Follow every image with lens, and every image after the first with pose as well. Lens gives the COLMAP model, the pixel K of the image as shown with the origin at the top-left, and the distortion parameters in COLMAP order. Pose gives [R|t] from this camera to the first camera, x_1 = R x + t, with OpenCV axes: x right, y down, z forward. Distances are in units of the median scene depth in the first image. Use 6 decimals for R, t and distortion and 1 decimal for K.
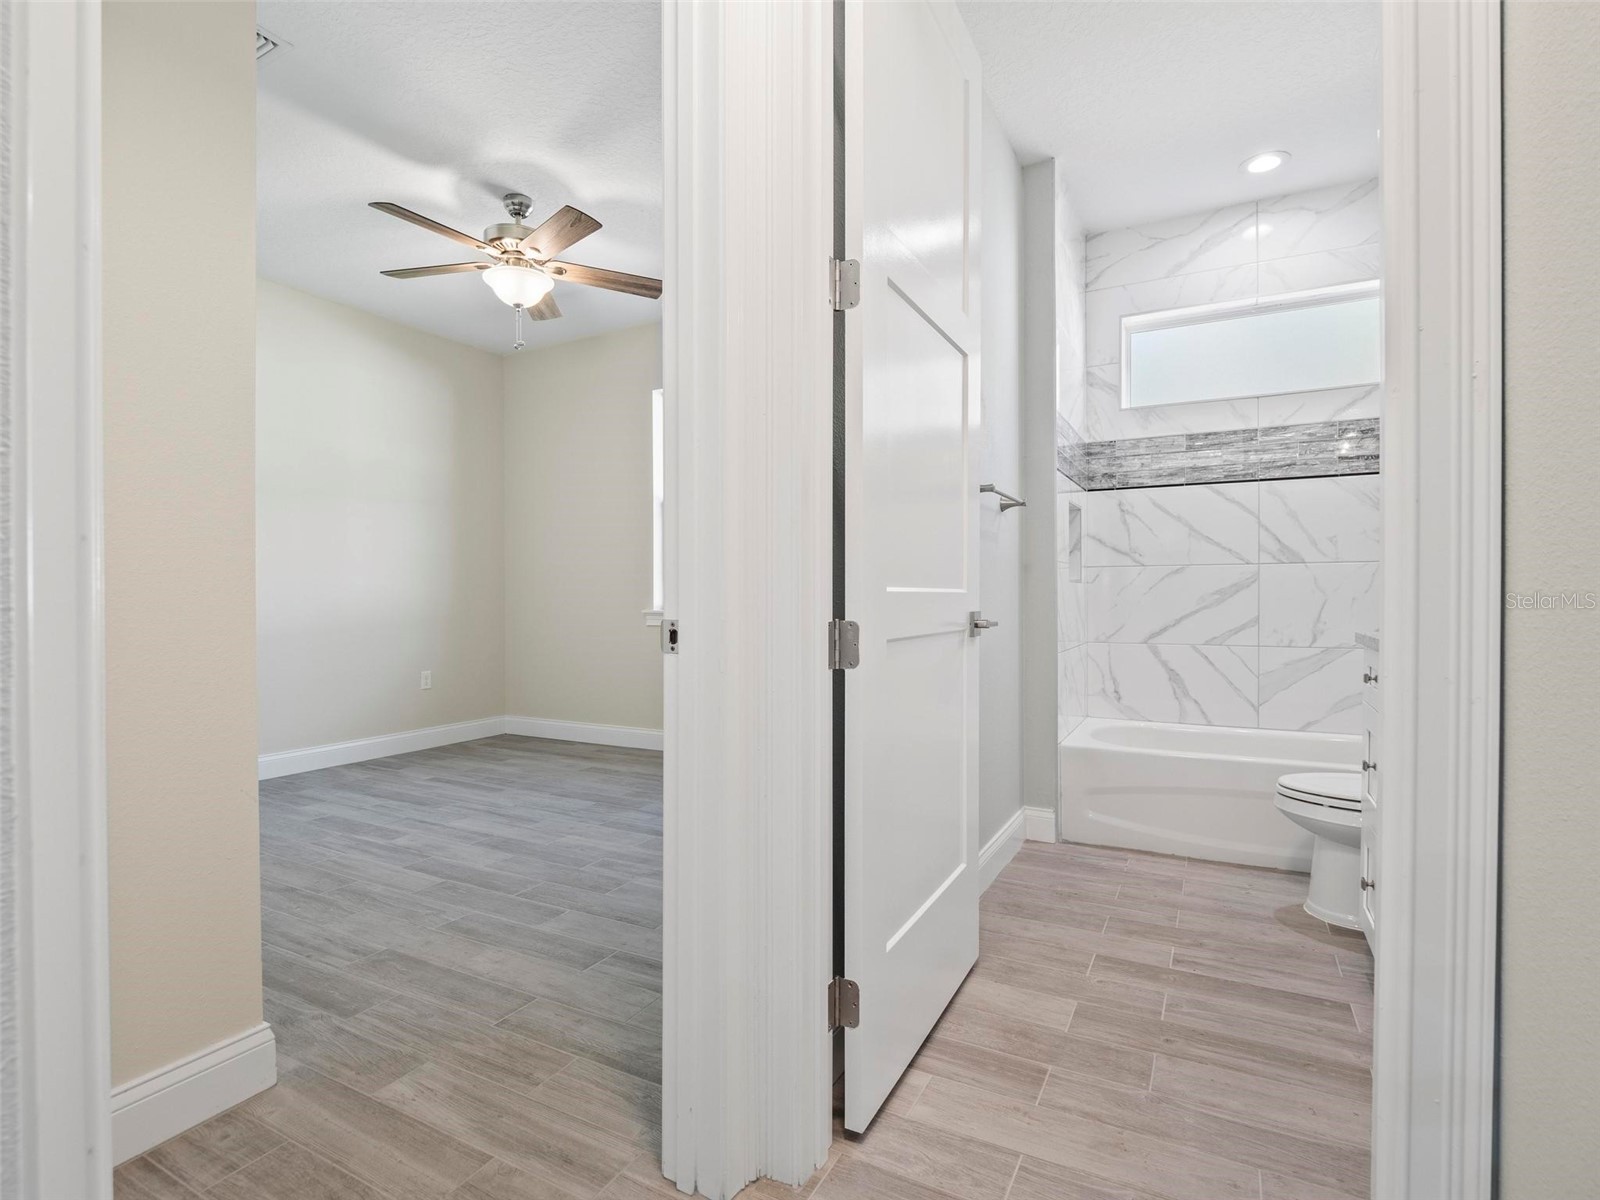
lens RADIAL K [[781.7, 0, 794.1], [0, 781.7, 583.2], [0, 0, 1]] dist [-0.005431, -0.010088]
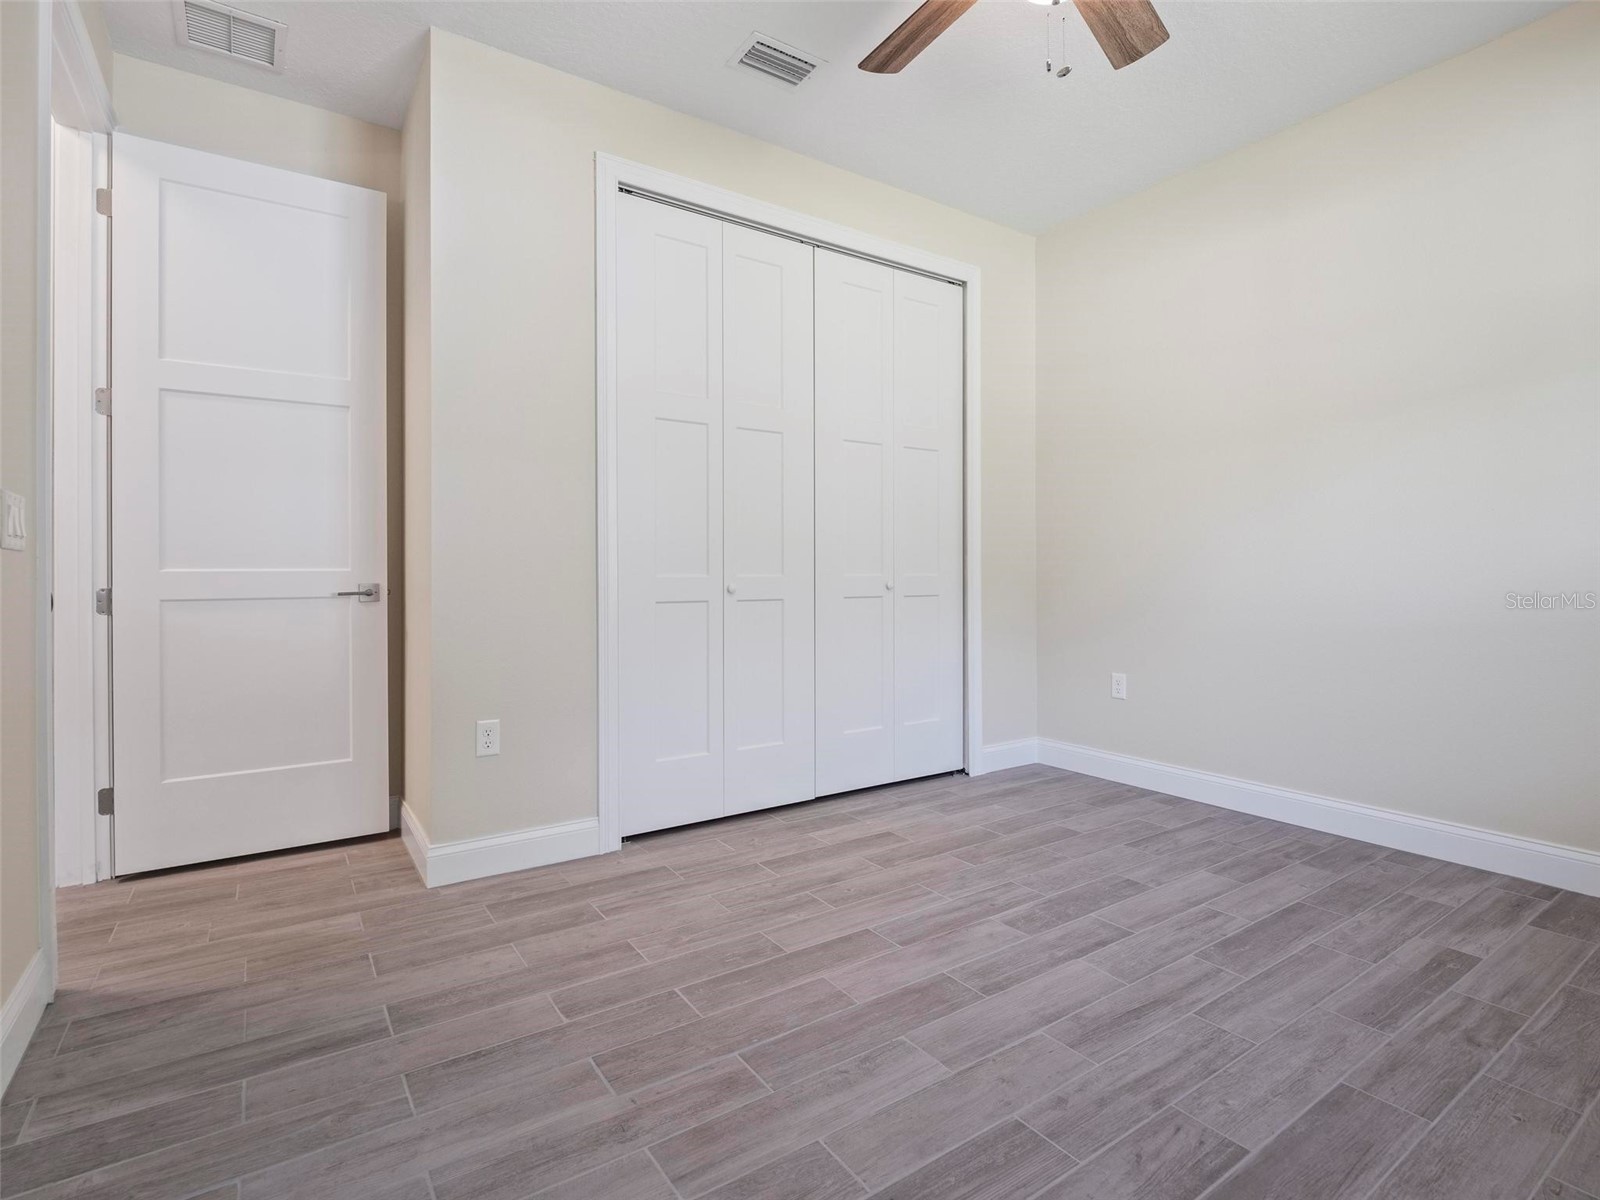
lens RADIAL K [[781.7, 0, 794.1], [0, 781.7, 583.2], [0, 0, 1]] dist [-0.005431, -0.010088]
pose [[-0.462707, 0.017235, -0.886344, 0.167666], [0.021081, 0.999742, 0.008435, 0.016280], [0.886261, -0.014782, -0.462951, 1.087894]]
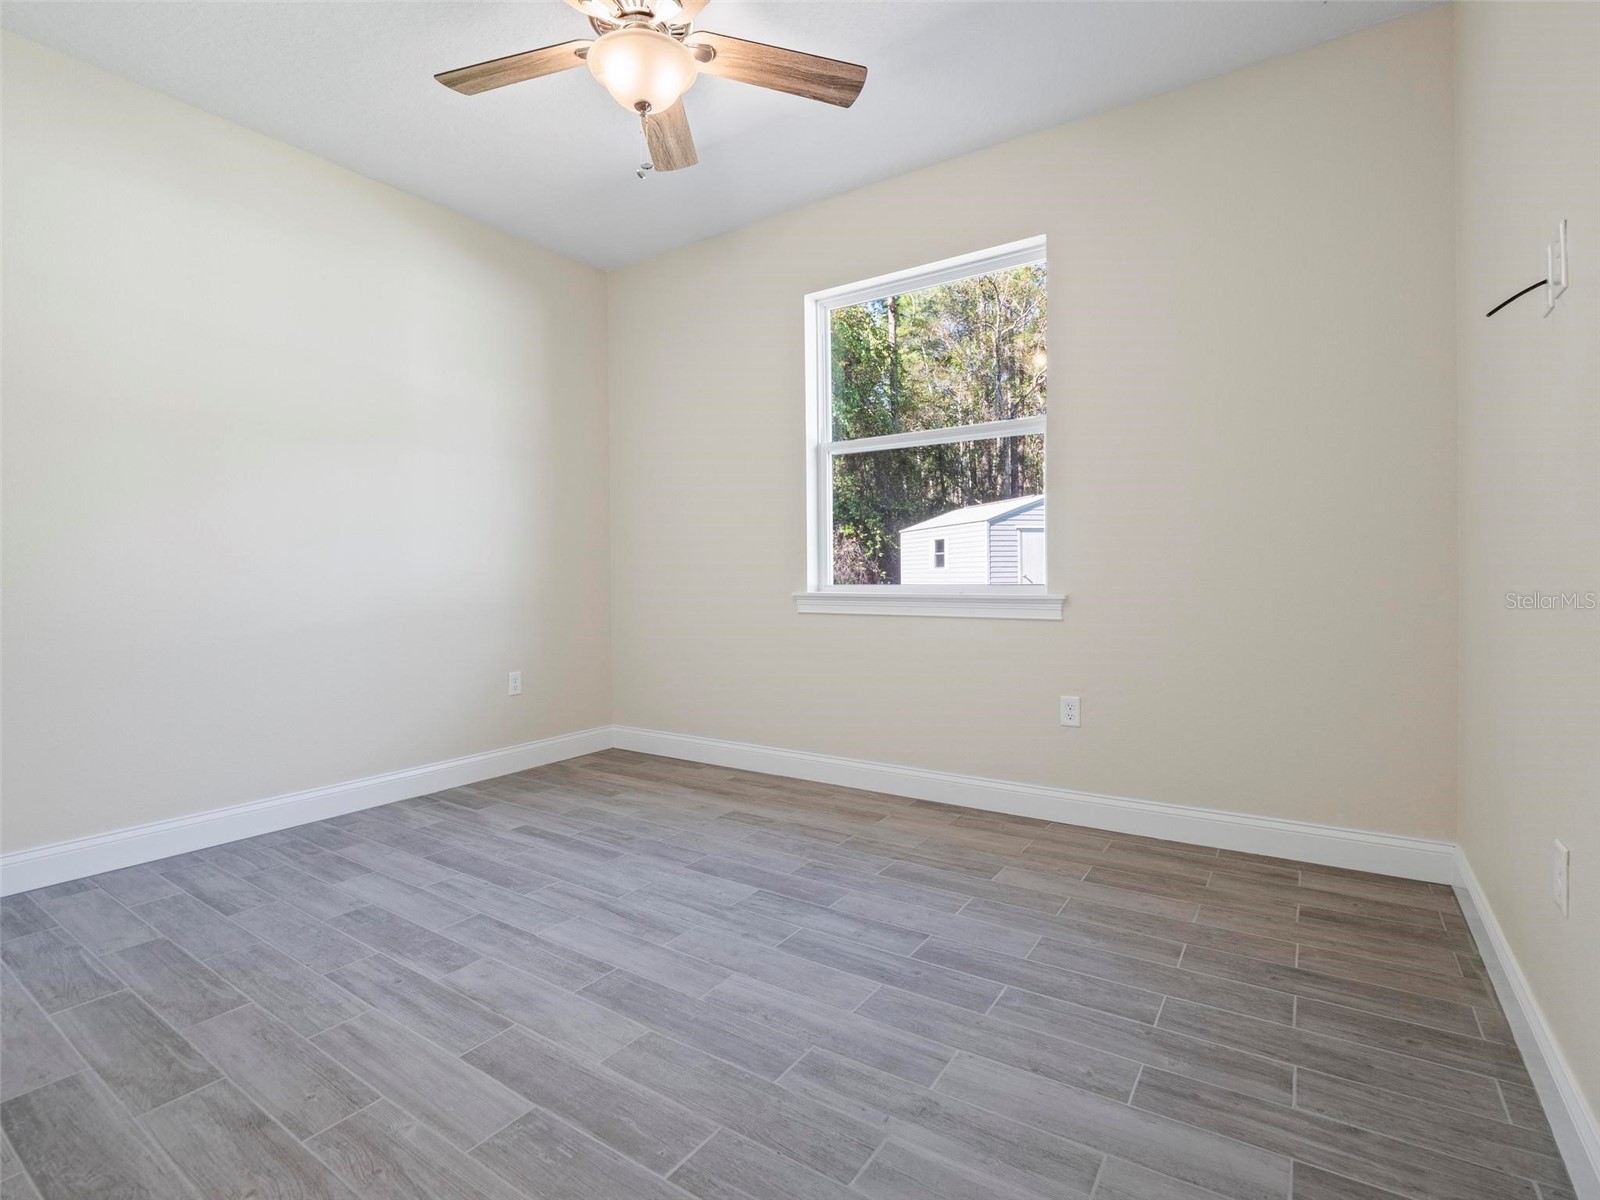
lens RADIAL K [[775.2, 0, 800.0], [0, 775.2, 574.2], [0, 0, 1]] dist [0.002108, -0.009179]
pose [[0.995043, -0.003141, -0.099400, -0.170149], [0.004657, 0.999876, 0.015020, 0.006870], [0.099341, -0.015409, 0.994934, 0.397117]]
